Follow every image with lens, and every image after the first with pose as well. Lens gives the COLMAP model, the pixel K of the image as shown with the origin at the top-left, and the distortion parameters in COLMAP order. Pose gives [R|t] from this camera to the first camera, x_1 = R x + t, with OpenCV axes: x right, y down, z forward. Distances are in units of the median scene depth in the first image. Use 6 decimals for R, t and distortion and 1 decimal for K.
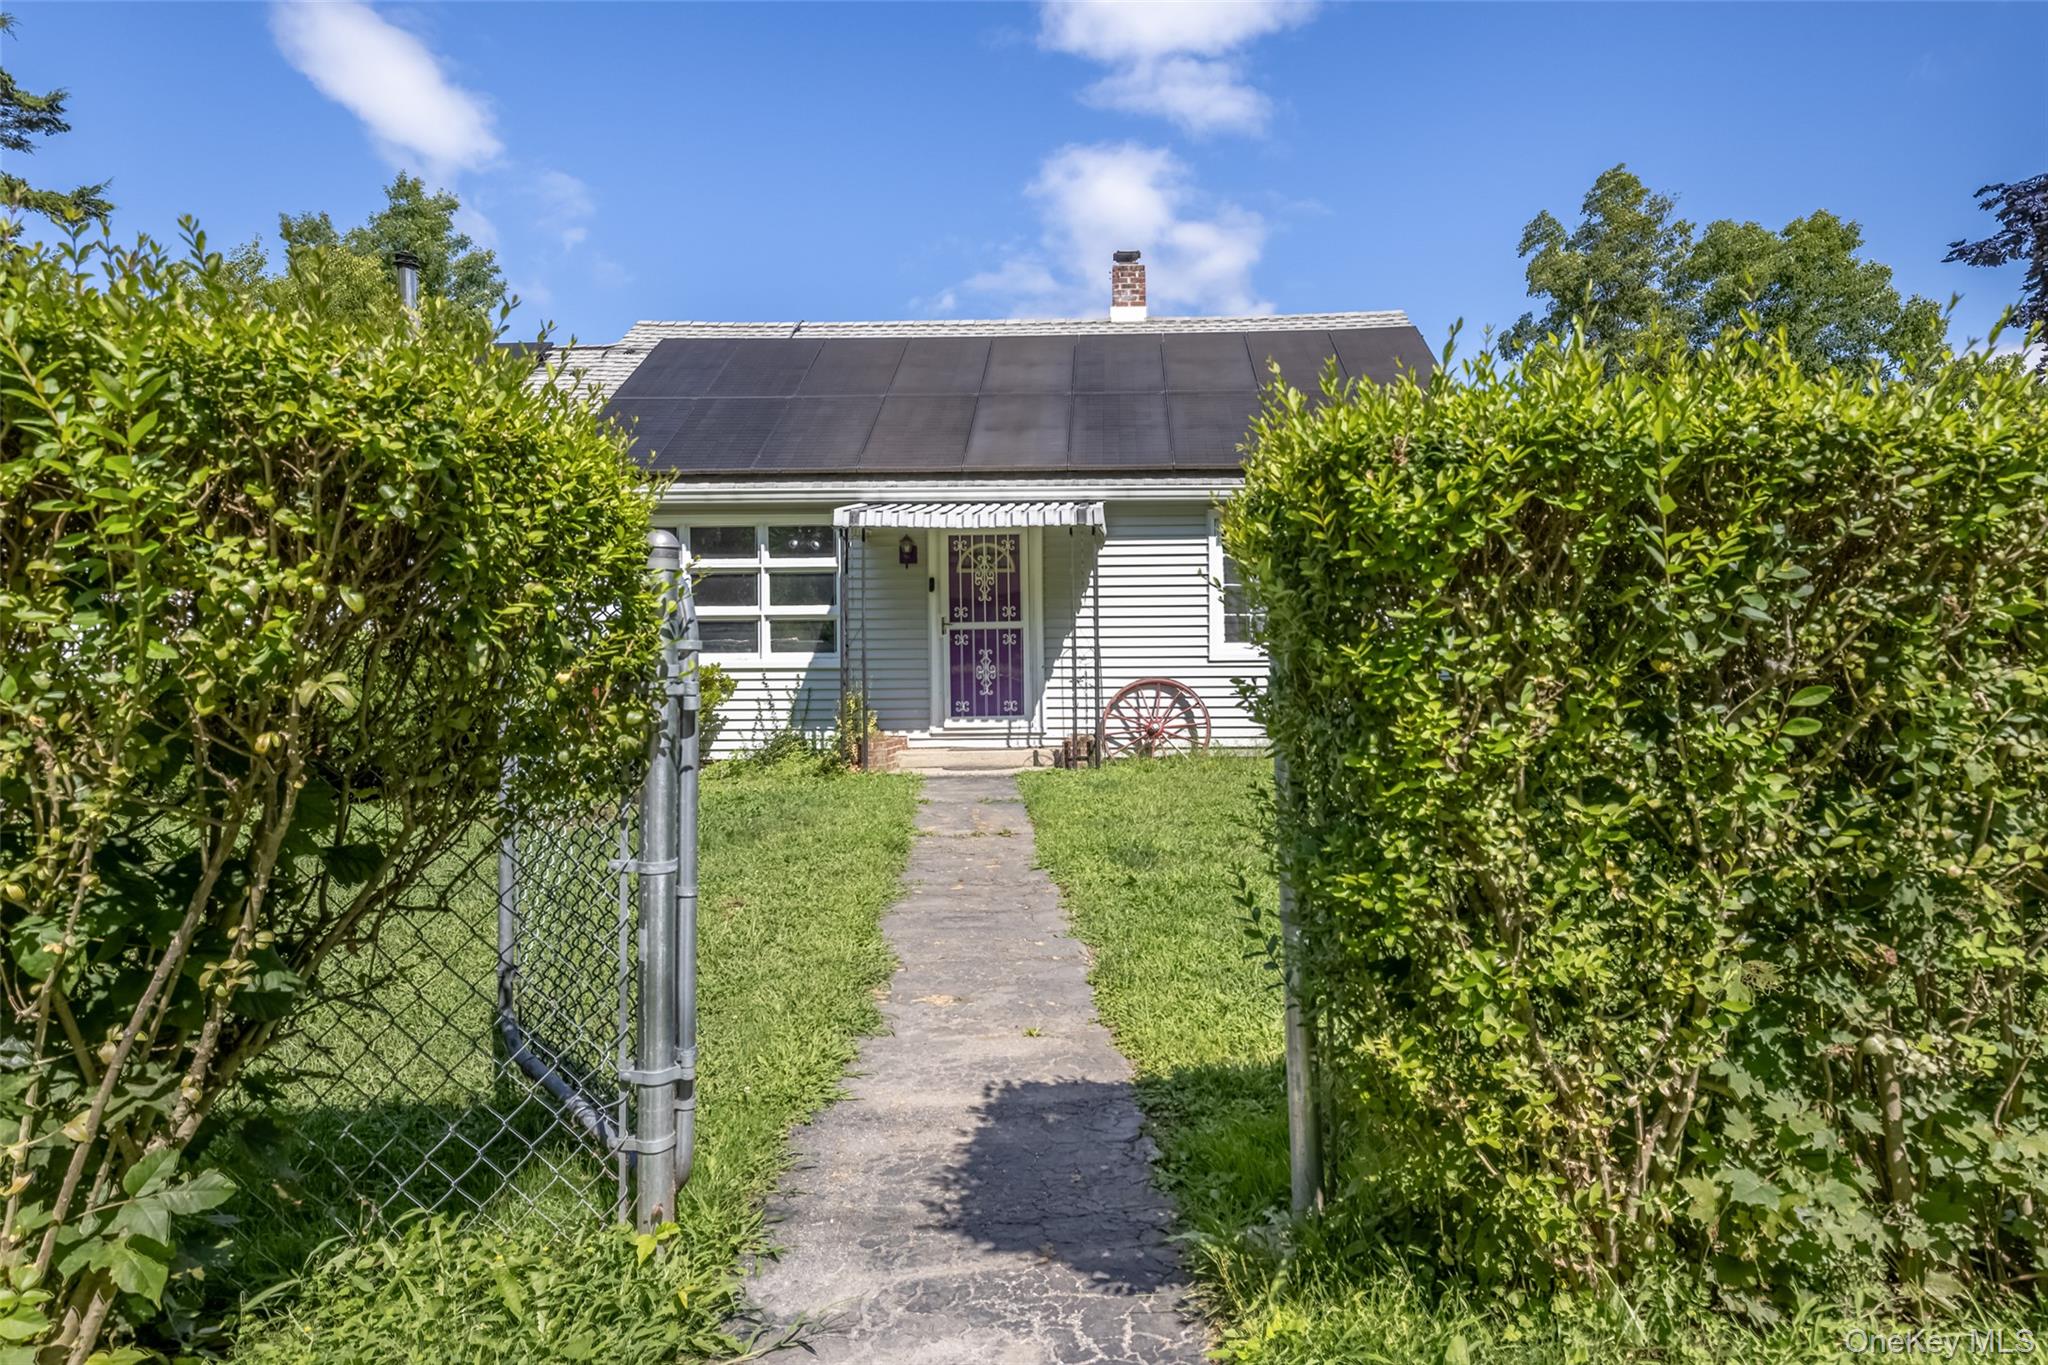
lens RADIAL K [[1068.8, 0, 1076.0], [0, 1068.8, 676.2], [0, 0, 1]] dist [0.003084, 0.001865]
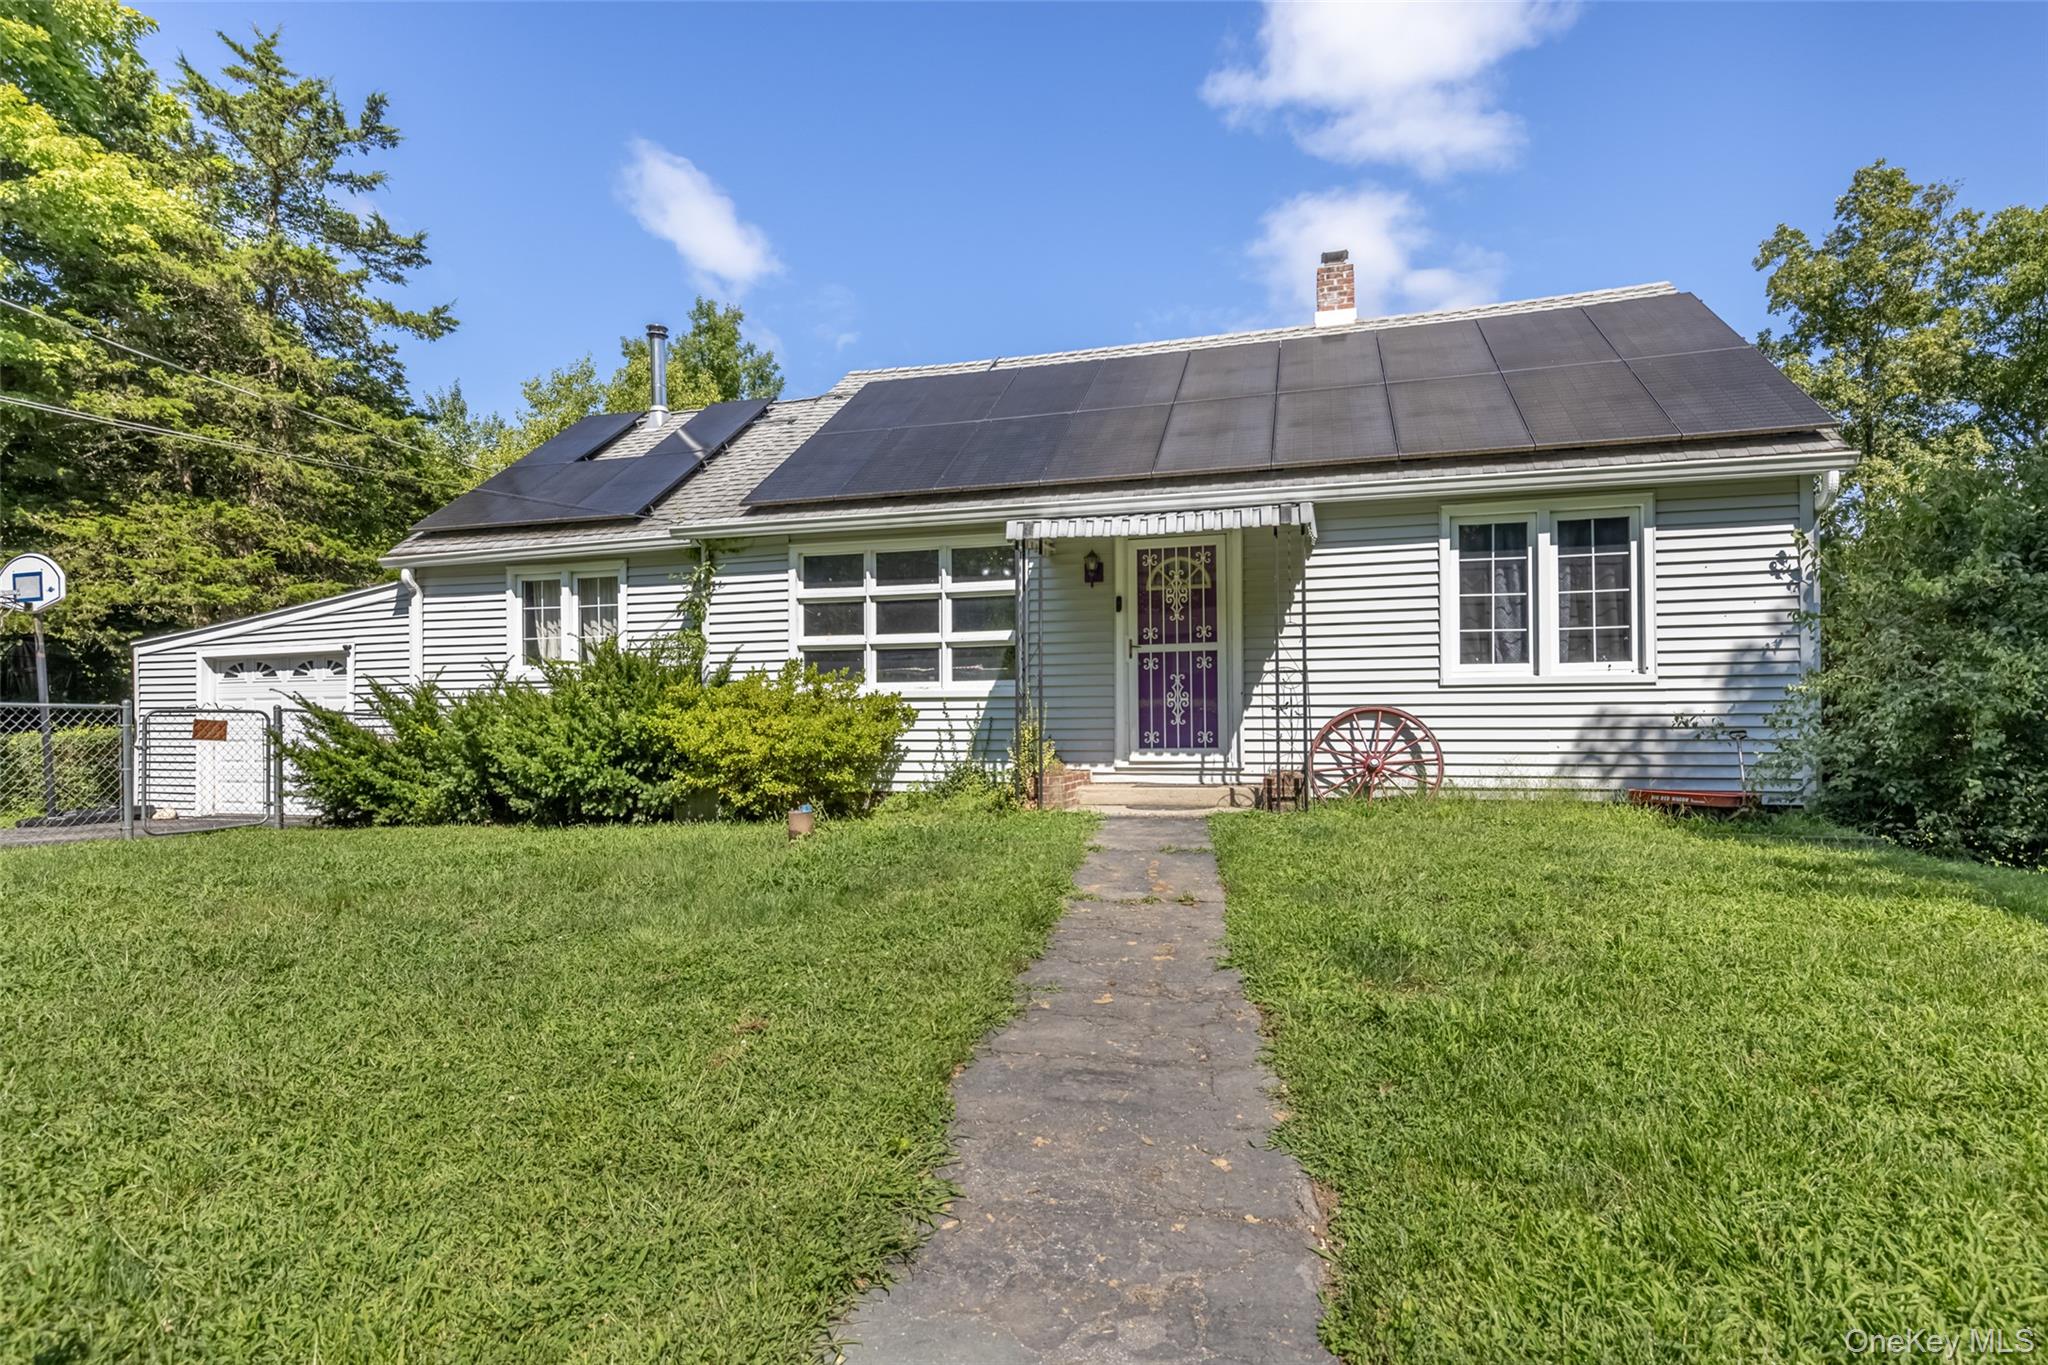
lens RADIAL K [[932.8, 0, 1063.3], [0, 932.8, 710.0], [0, 0, 1]] dist [0.012979, -0.001186]
pose [[0.974872, -0.001911, -0.222755, -0.002304], [0.000463, 0.999978, -0.006549, 0.009734], [0.222763, 0.006281, 0.974852, 0.210385]]
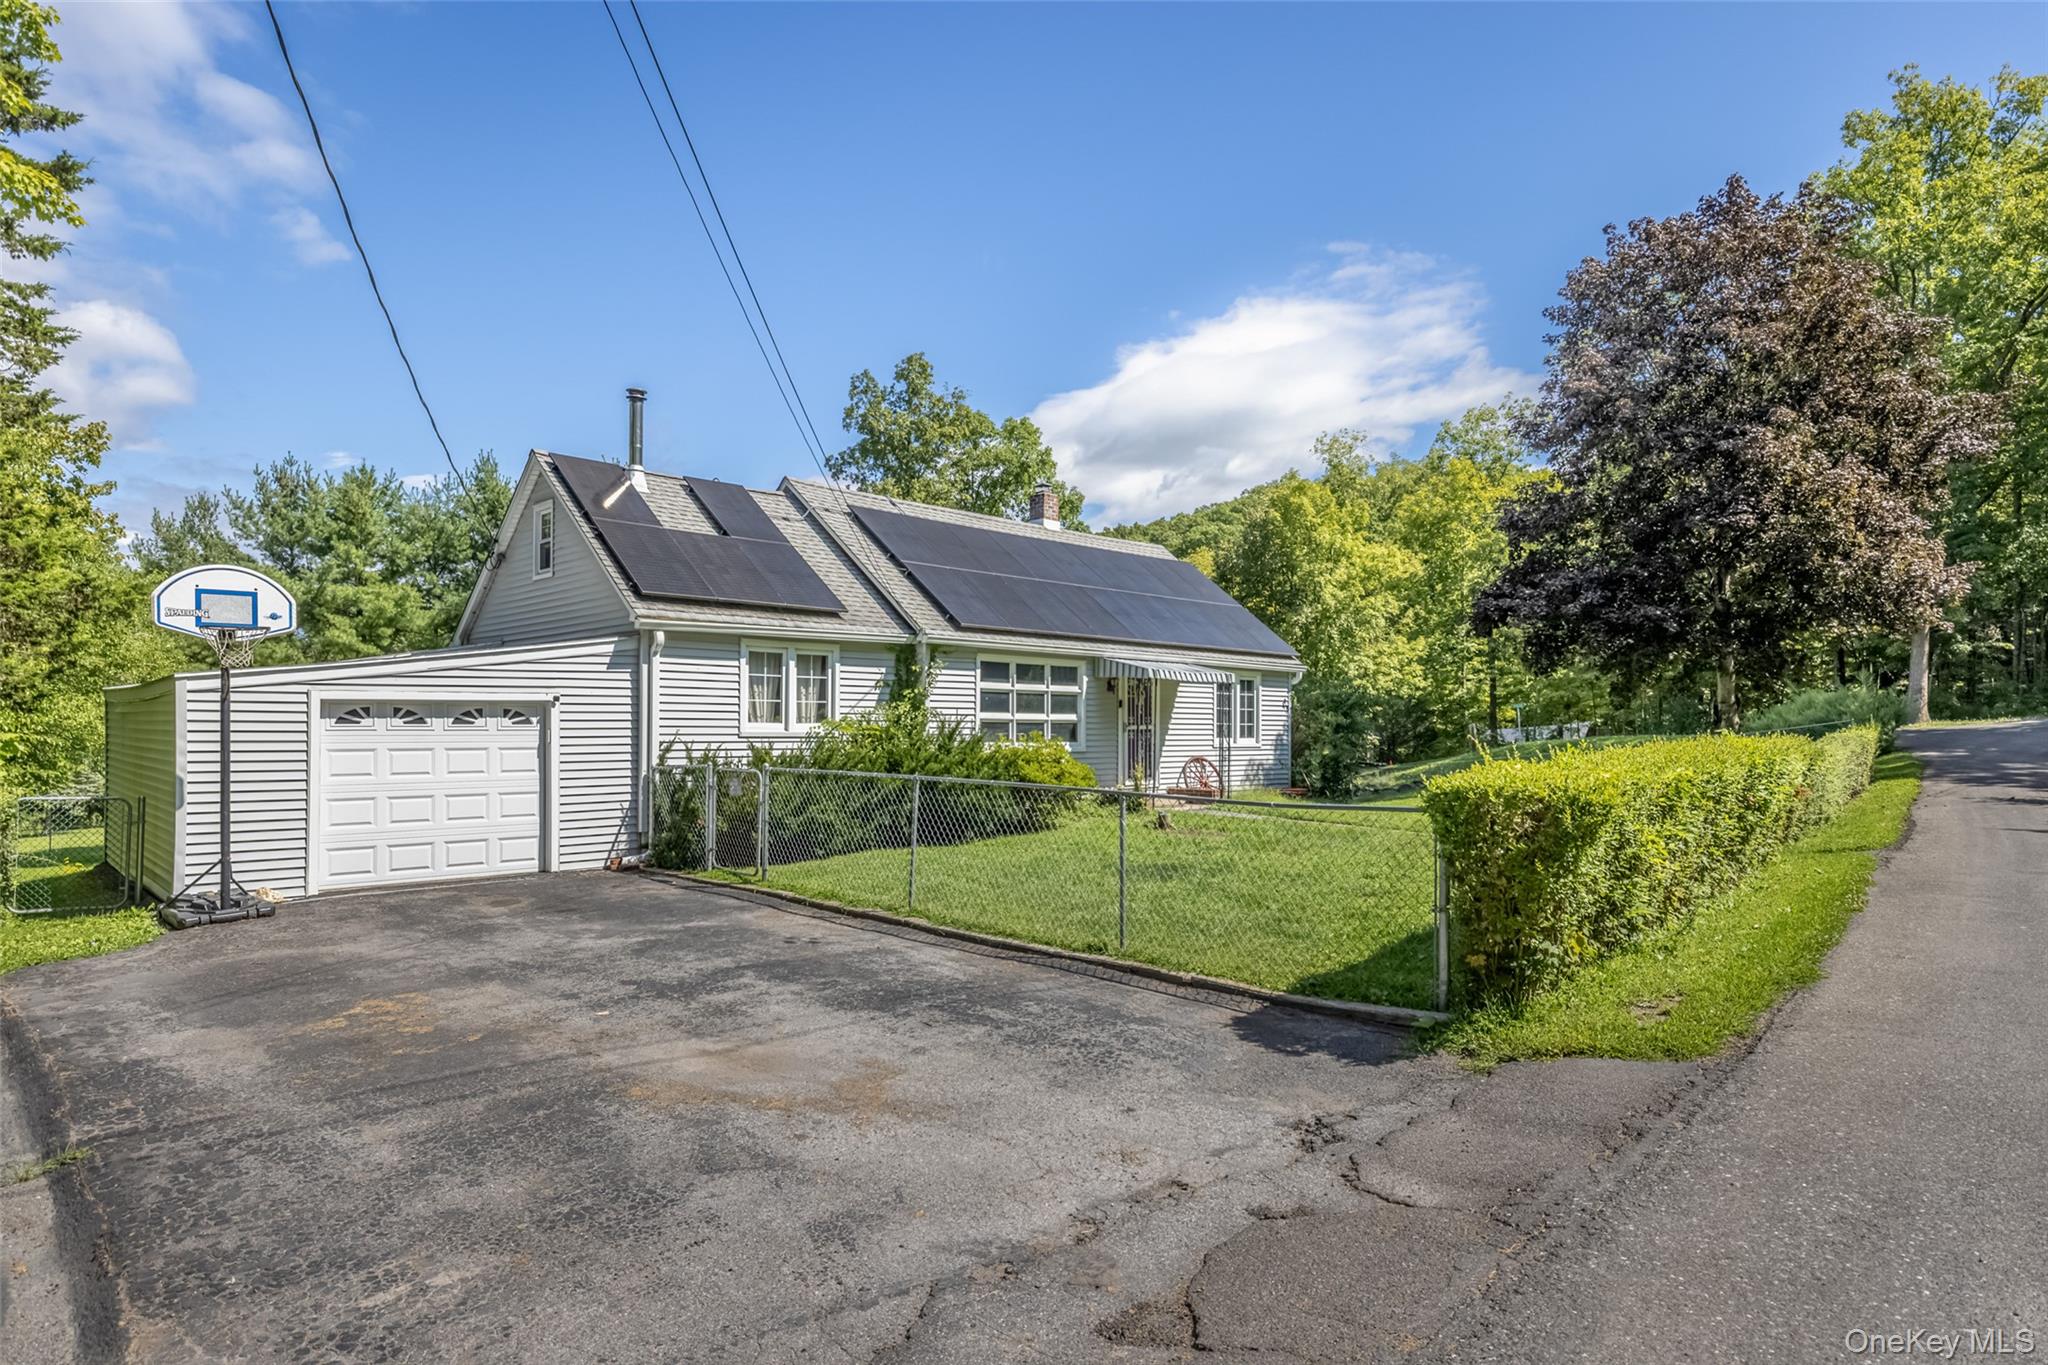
lens RADIAL K [[1125.0, 0, 1031.8], [0, 1125.0, 699.2], [0, 0, 1]] dist [0.005377, -0.000044]
pose [[0.694738, 0.029975, 0.718638, -1.569036], [-0.008657, 0.999407, -0.033316, -0.030821], [-0.719211, 0.016925, 0.694586, -0.181778]]
